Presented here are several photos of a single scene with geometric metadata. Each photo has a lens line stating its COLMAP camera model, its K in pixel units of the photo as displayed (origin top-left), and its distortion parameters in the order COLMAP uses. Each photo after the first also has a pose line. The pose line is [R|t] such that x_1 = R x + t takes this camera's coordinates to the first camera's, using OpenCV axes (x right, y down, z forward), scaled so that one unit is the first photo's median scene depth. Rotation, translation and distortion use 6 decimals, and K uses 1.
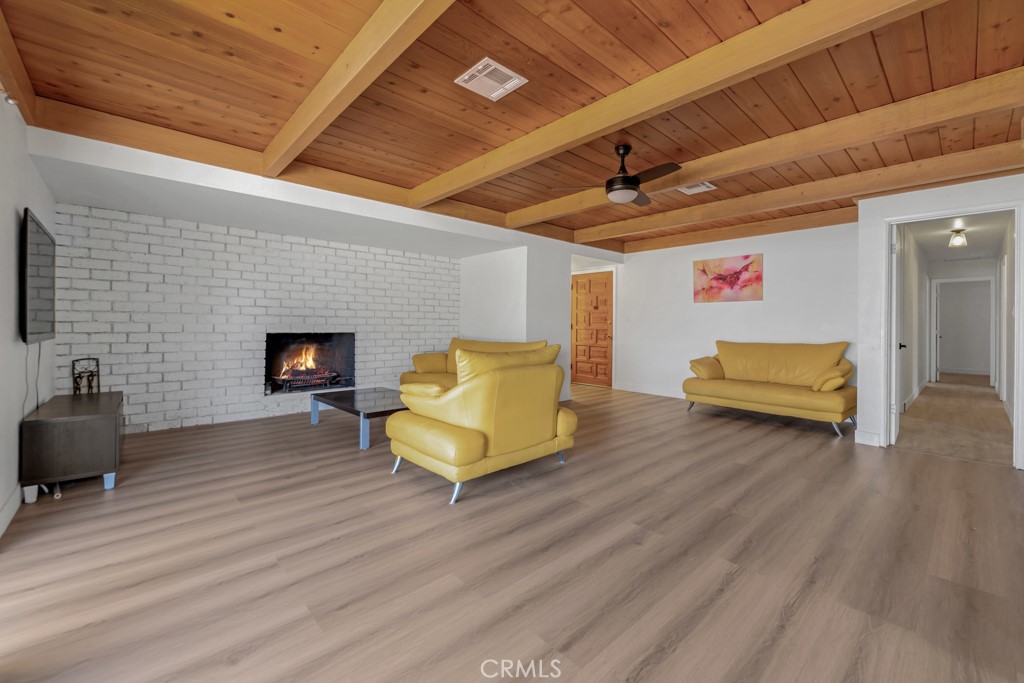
lens RADIAL K [[419.7, 0, 516.2], [0, 419.7, 325.8], [0, 0, 1]] dist [-0.000245, -0.000233]
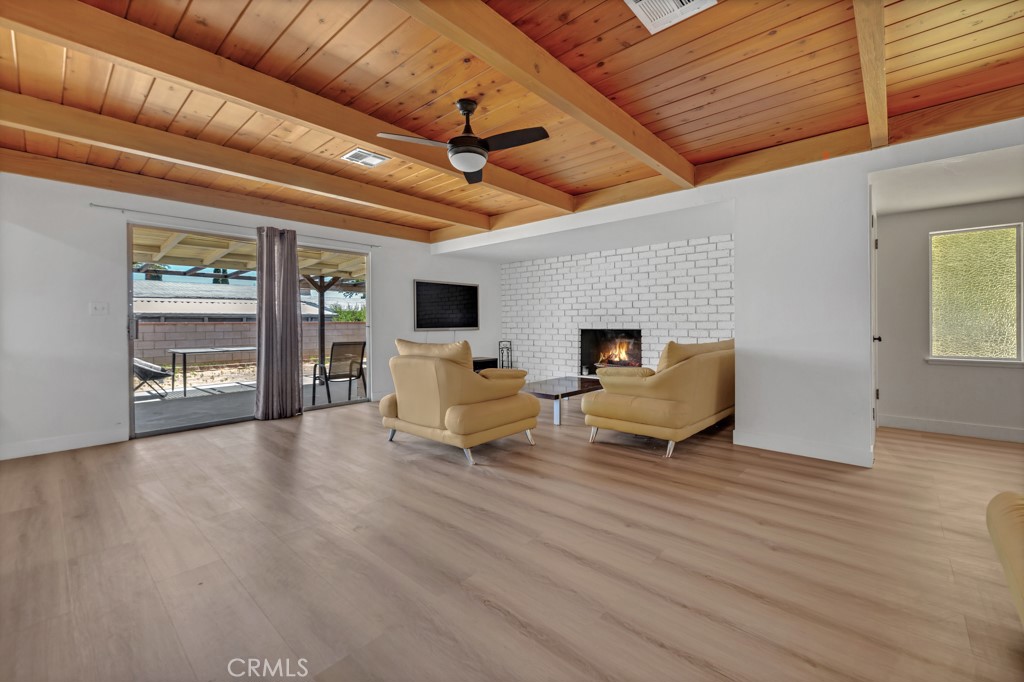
lens RADIAL K [[419.7, 0, 516.2], [0, 419.7, 325.3], [0, 0, 1]] dist [-0.000245, -0.000233]
pose [[0.089036, -0.000775, -0.996028, 0.665526], [0.006467, 0.999979, -0.000200, 0.003829], [0.996007, -0.006424, 0.089040, 0.621717]]
